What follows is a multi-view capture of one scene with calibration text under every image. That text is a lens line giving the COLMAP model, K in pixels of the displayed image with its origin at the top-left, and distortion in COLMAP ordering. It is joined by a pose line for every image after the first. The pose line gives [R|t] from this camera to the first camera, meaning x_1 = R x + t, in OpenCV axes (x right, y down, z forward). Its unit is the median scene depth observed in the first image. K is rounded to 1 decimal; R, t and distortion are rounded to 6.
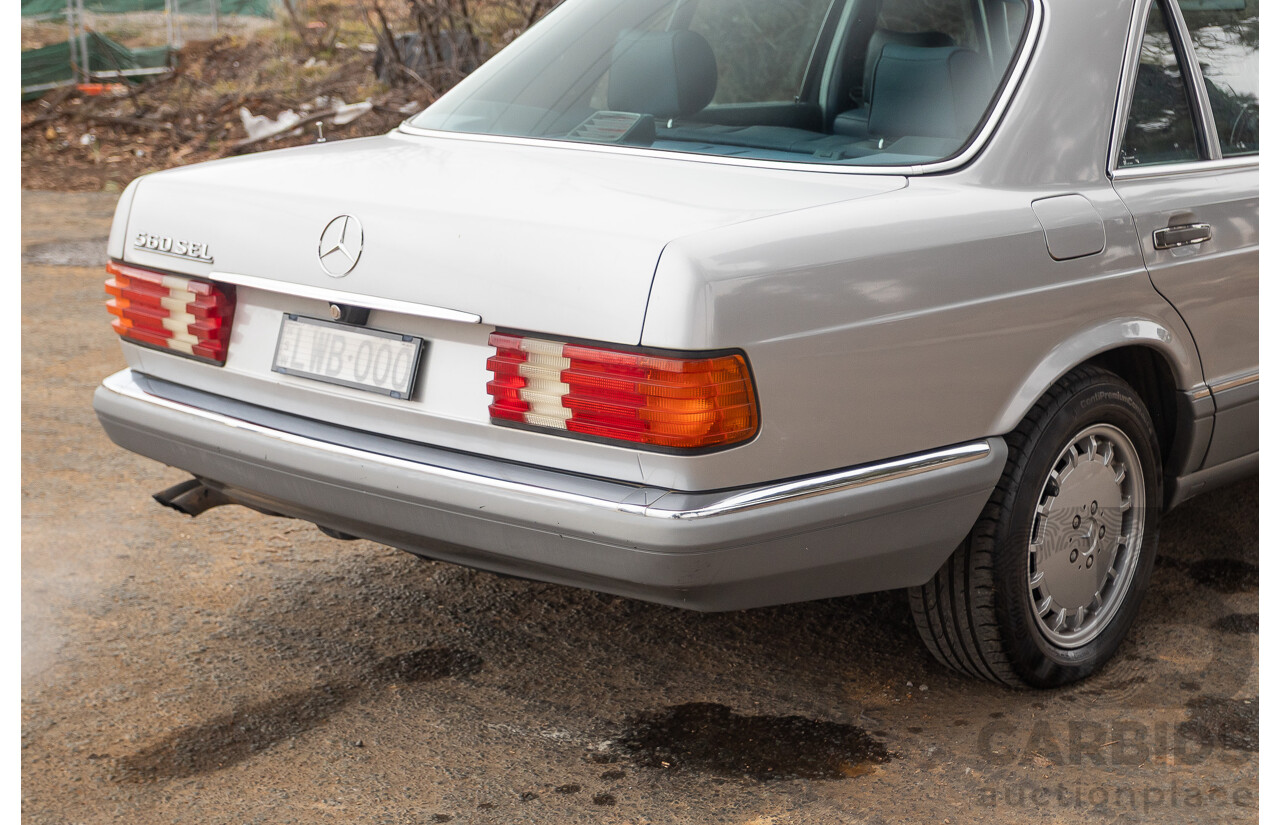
lens RADIAL K [[2087.7, 0, 598.4], [0, 2087.7, 409.7], [0, 0, 1]] dist [-0.019076, 0.061742]
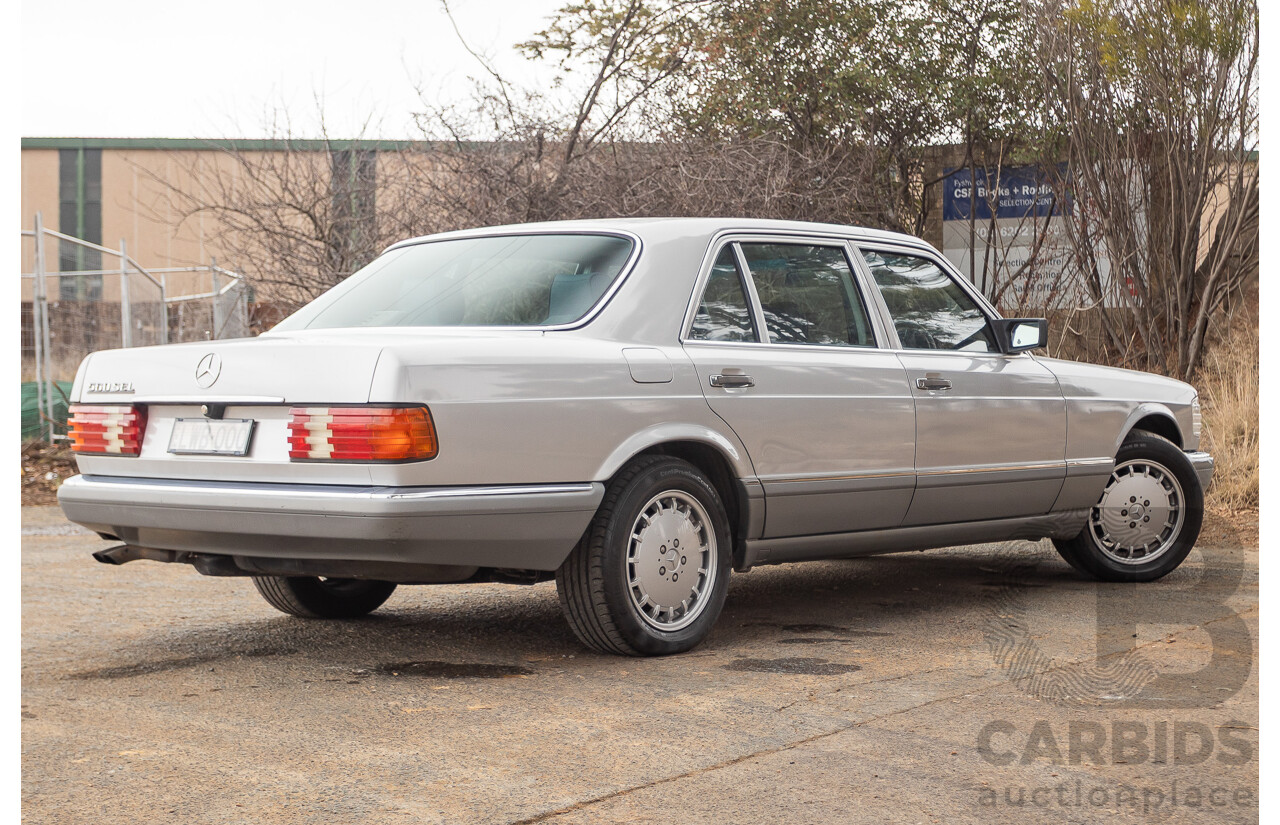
lens RADIAL K [[2318.0, 0, 640.0], [0, 2318.0, 412.5], [0, 0, 1]] dist [-0.038851, 0.100741]
pose [[0.999872, -0.005741, 0.014940, 0.188807], [0.008894, 0.975368, -0.220404, 0.353505], [-0.013306, 0.220509, 0.975294, -0.792852]]
